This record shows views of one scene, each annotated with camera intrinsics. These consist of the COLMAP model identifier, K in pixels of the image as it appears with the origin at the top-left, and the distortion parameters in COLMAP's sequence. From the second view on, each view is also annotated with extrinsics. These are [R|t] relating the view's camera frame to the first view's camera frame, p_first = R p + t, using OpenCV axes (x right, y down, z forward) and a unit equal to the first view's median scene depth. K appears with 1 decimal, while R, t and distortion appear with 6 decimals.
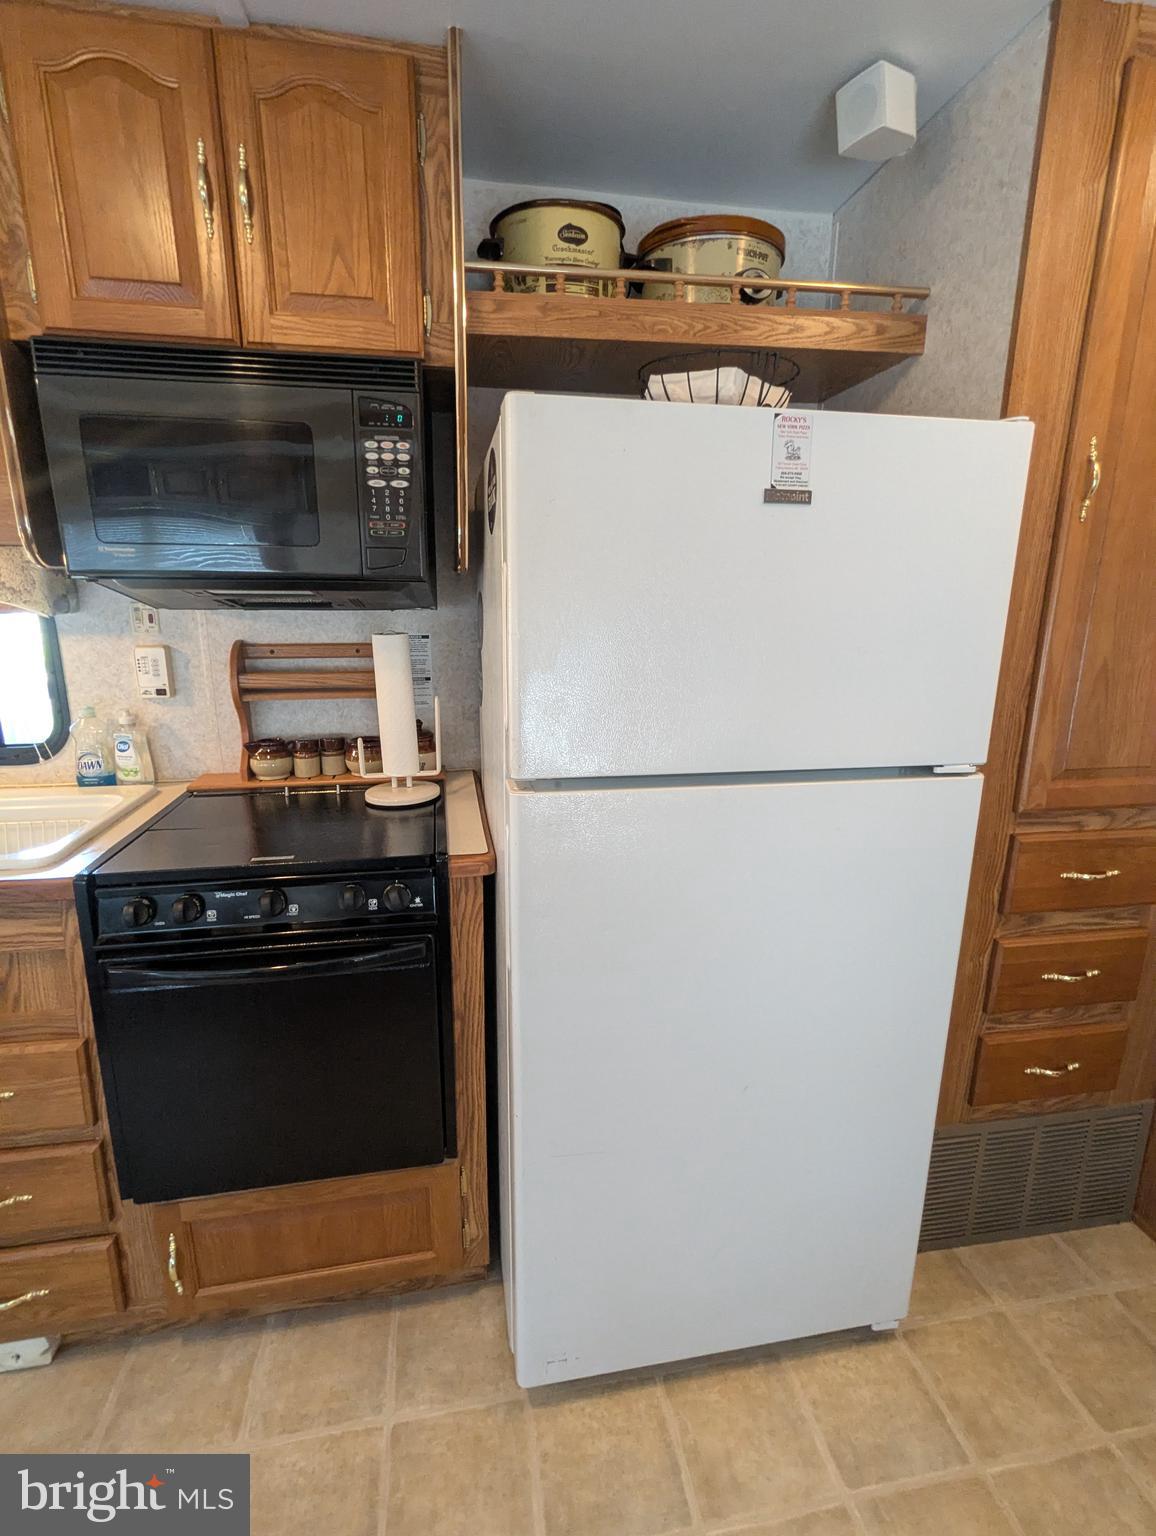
lens RADIAL K [[731.9, 0, 572.9], [0, 731.9, 779.2], [0, 0, 1]] dist [0.004372, 0.002201]
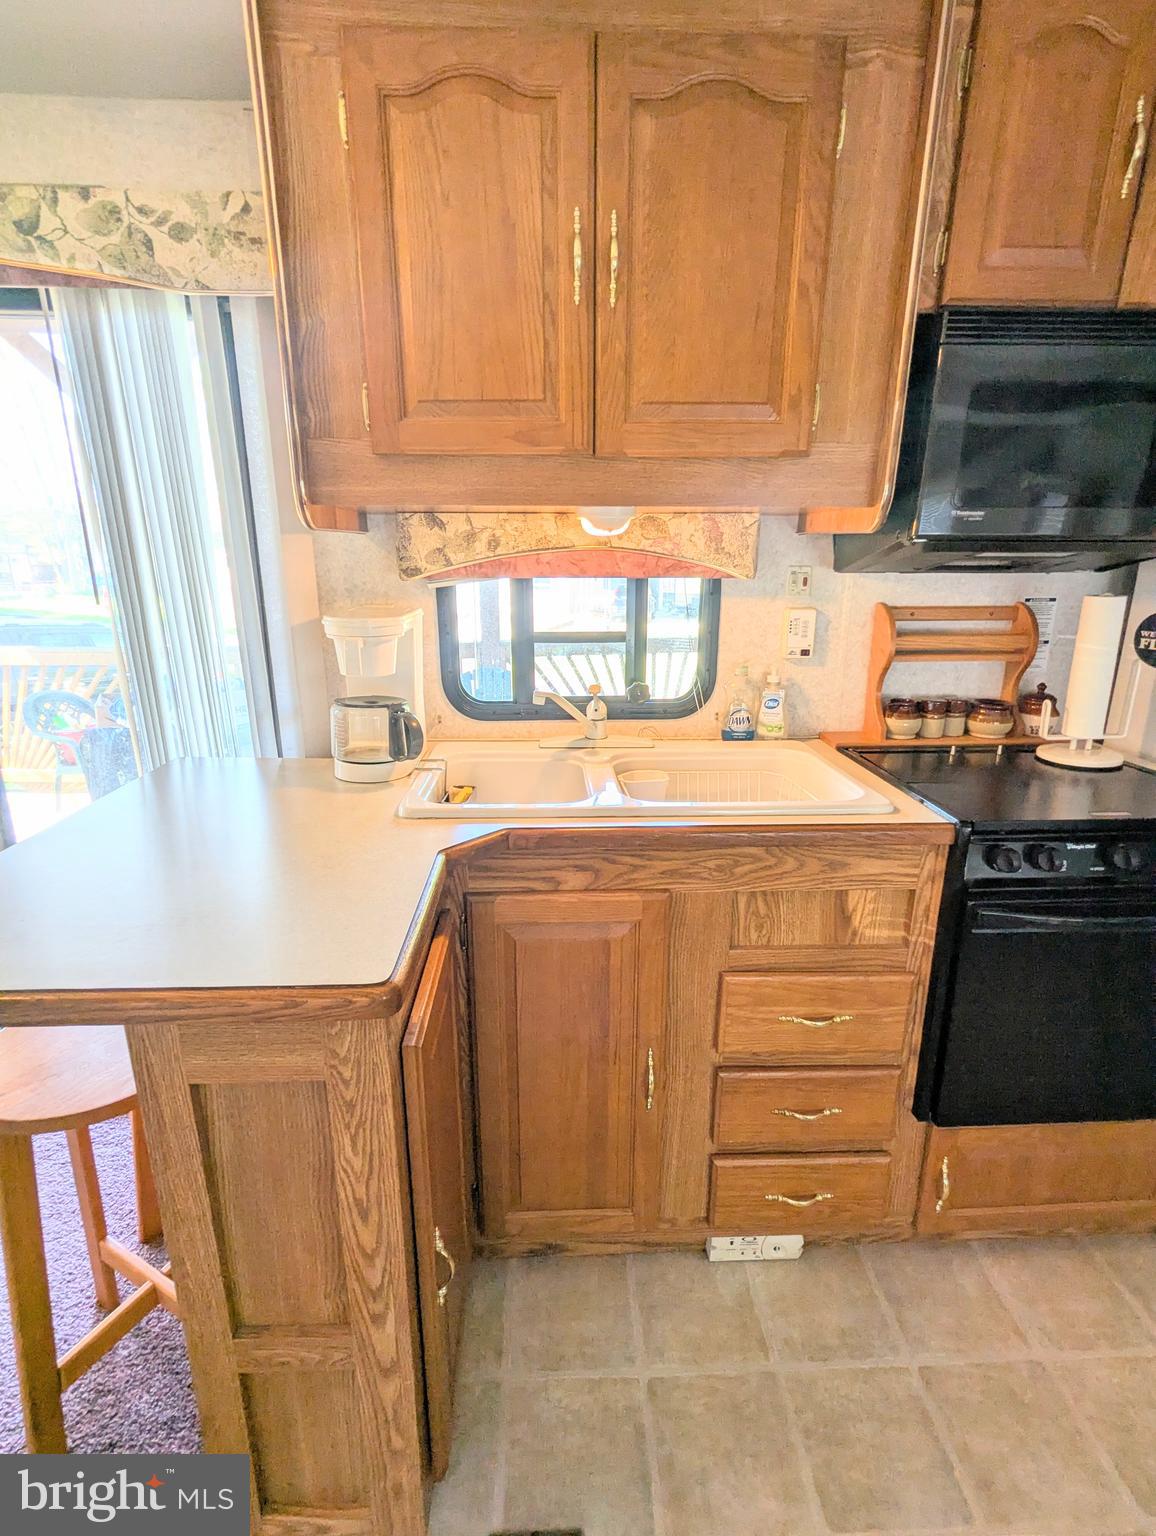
lens RADIAL K [[731.9, 0, 576.9], [0, 731.9, 759.2], [0, 0, 1]] dist [0.004372, 0.002201]
pose [[0.991443, 0.029989, -0.127048, -0.729134], [-0.029243, 0.999542, 0.007733, 0.034008], [0.127221, -0.003952, 0.991866, -0.075368]]
